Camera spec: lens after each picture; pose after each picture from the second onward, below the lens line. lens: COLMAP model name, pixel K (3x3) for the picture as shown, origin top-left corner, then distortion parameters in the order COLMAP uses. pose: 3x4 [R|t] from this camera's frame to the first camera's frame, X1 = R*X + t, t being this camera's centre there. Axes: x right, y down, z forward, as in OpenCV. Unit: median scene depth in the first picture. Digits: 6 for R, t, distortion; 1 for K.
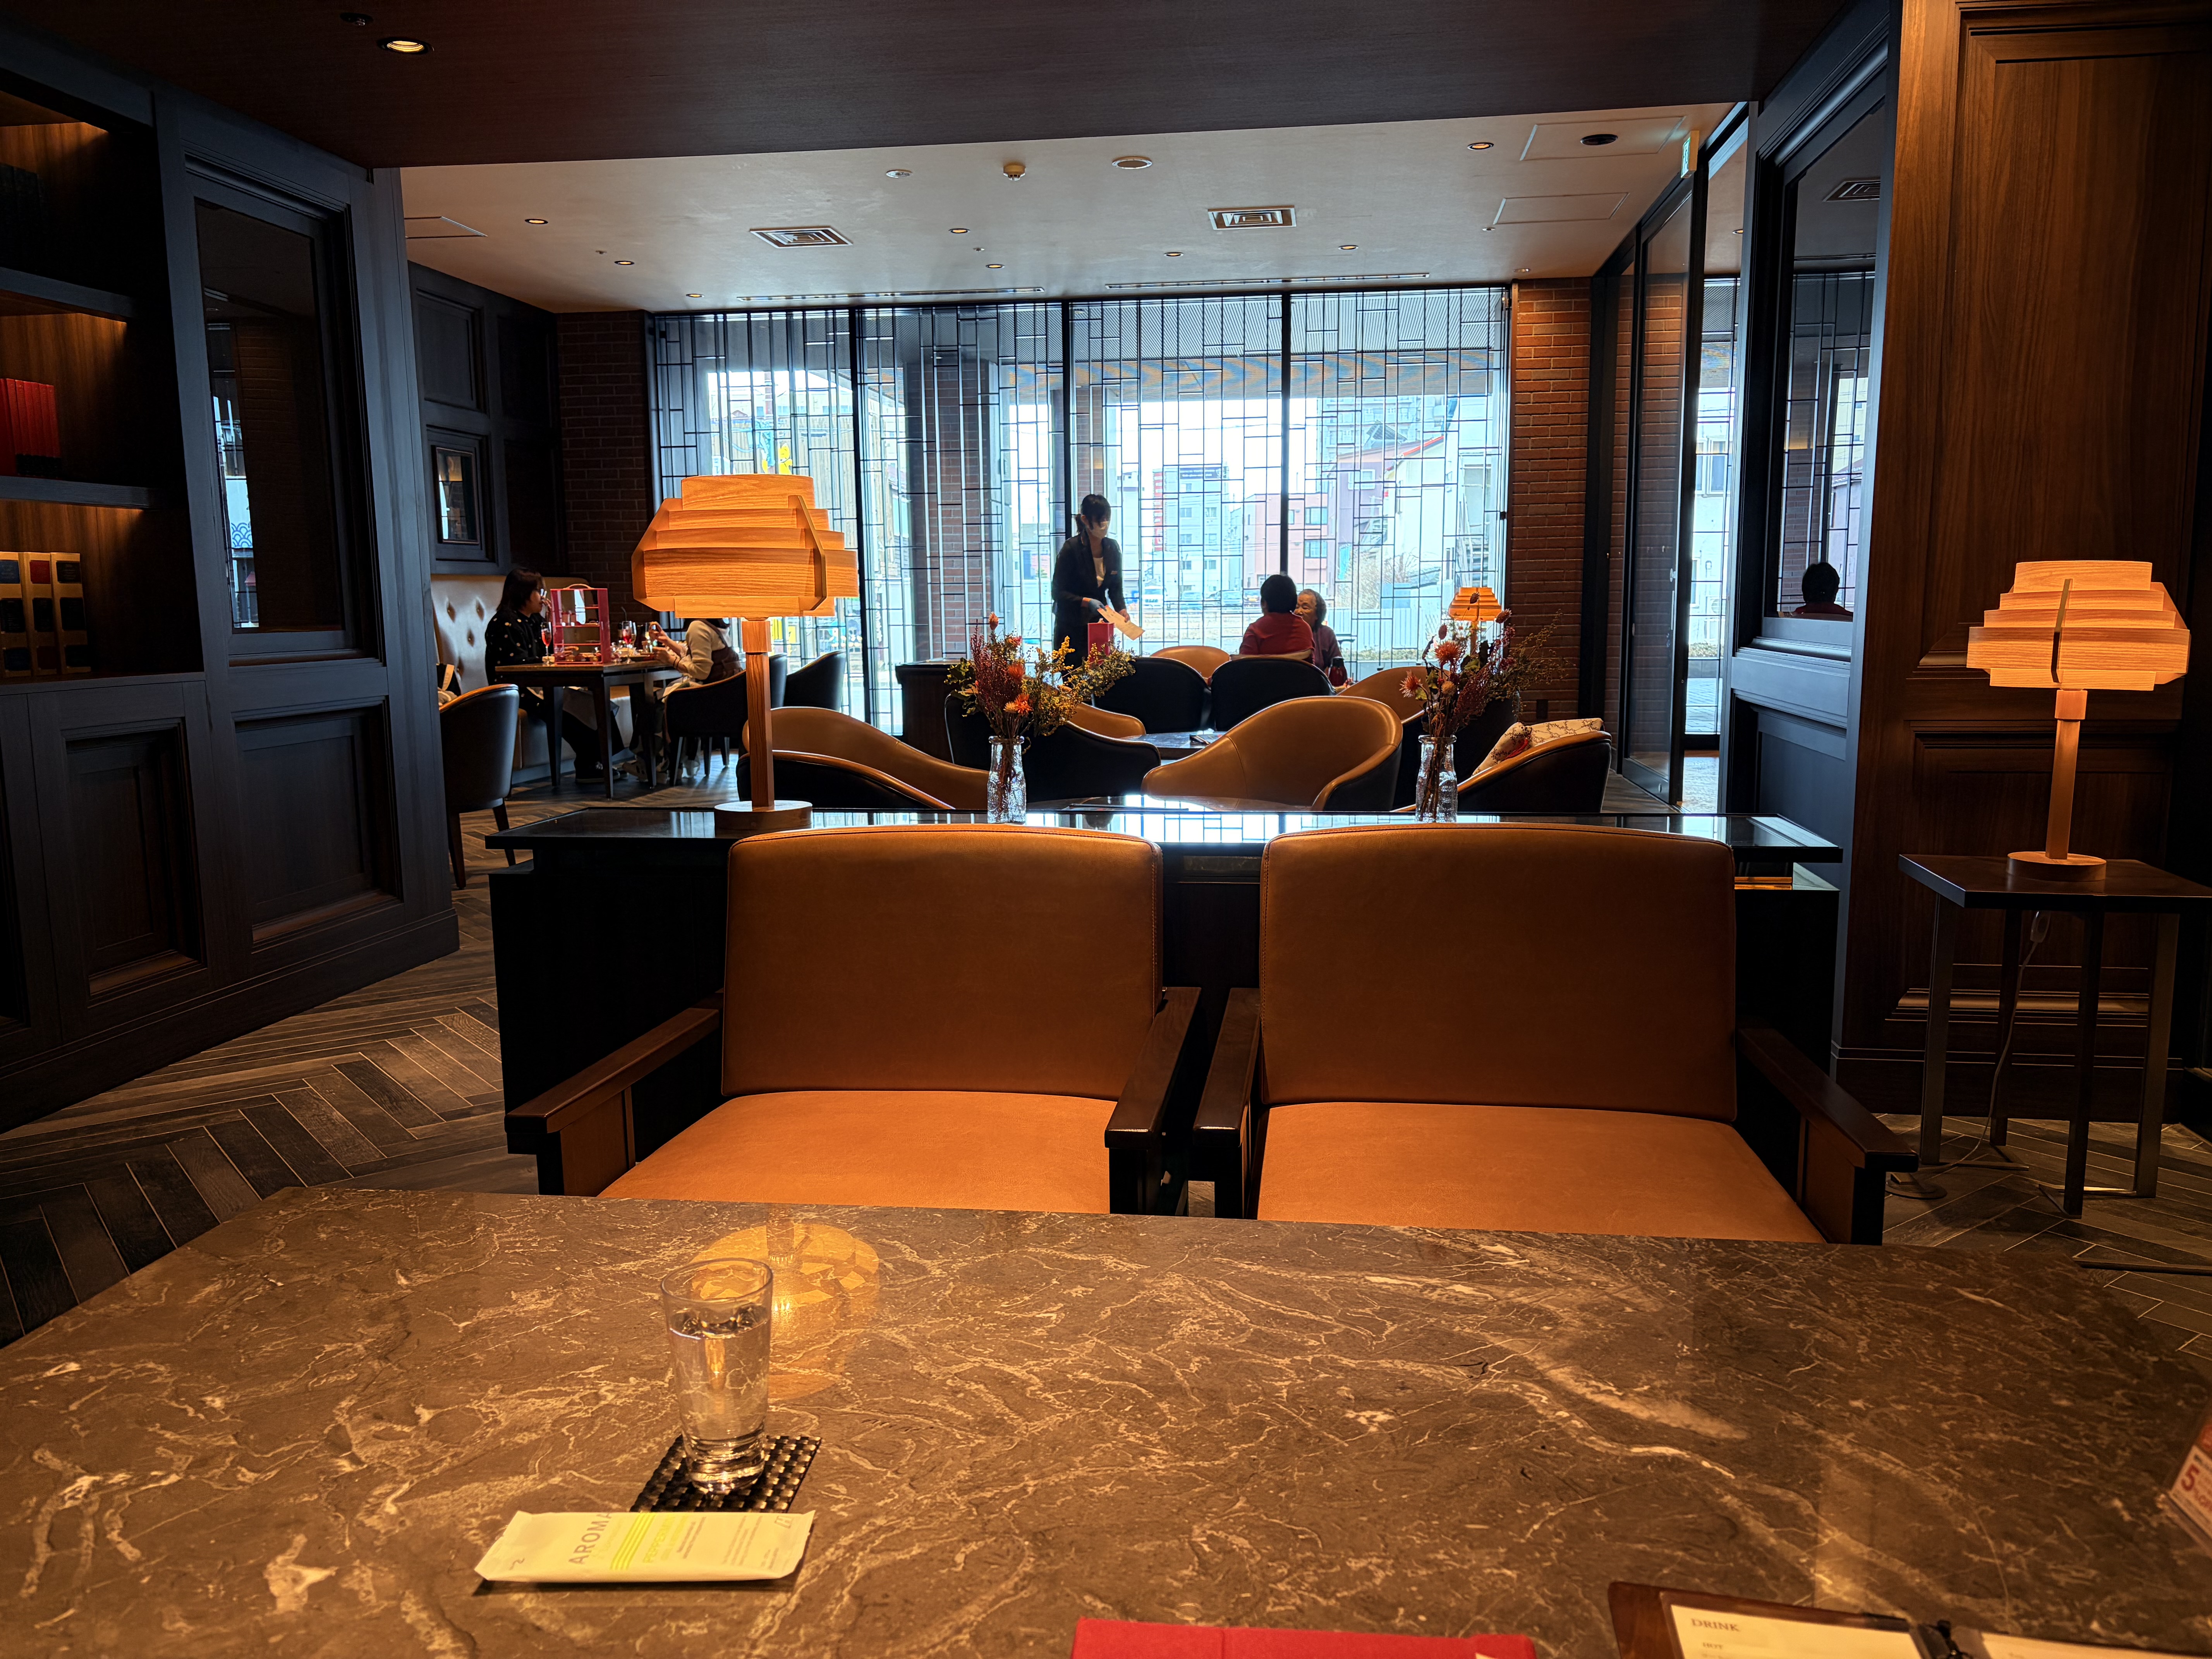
lens RADIAL K [[1654.2, 0, 1090.1], [0, 1654.2, 841.7], [0, 0, 1]] dist [0.045746, -0.052676]
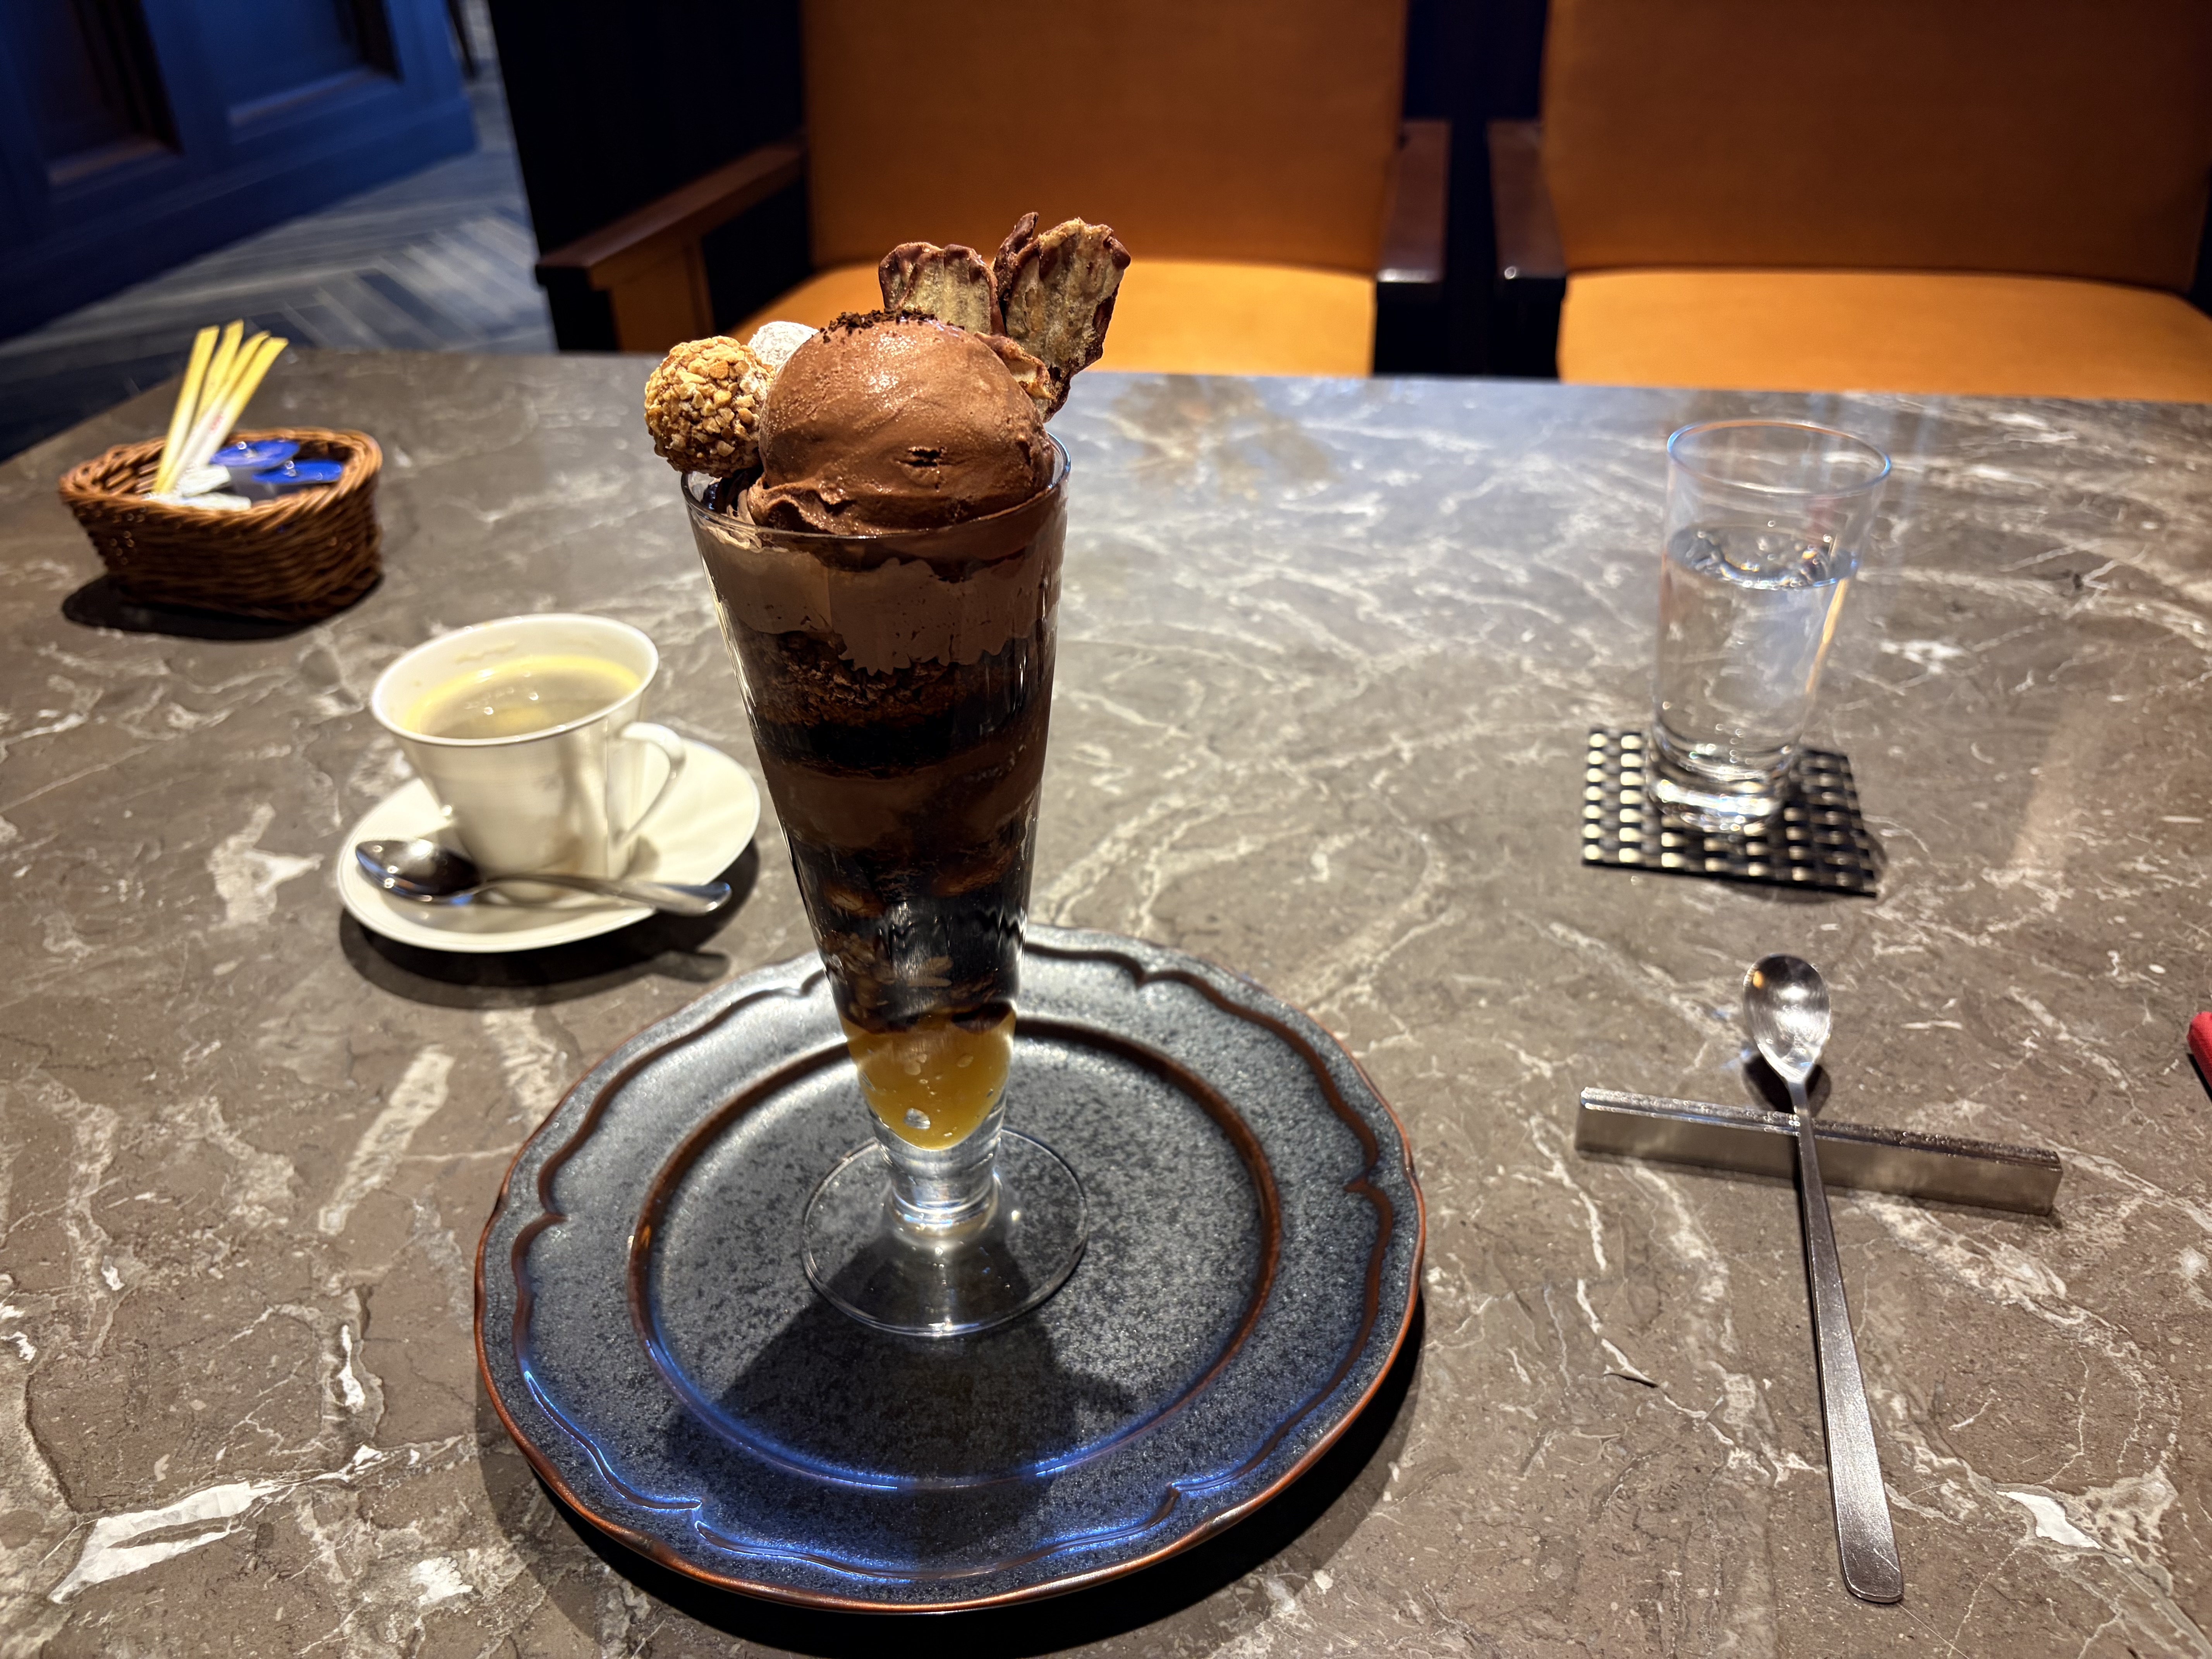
lens RADIAL K [[1654.2, 0, 1087.2], [0, 1654.2, 832.5], [0, 0, 1]] dist [0.045746, -0.052676]
pose [[0.999046, 0.011994, -0.041999, -0.062935], [0.006374, 0.911233, 0.411842, 0.078449], [0.043211, -0.411717, 0.910287, 0.205841]]
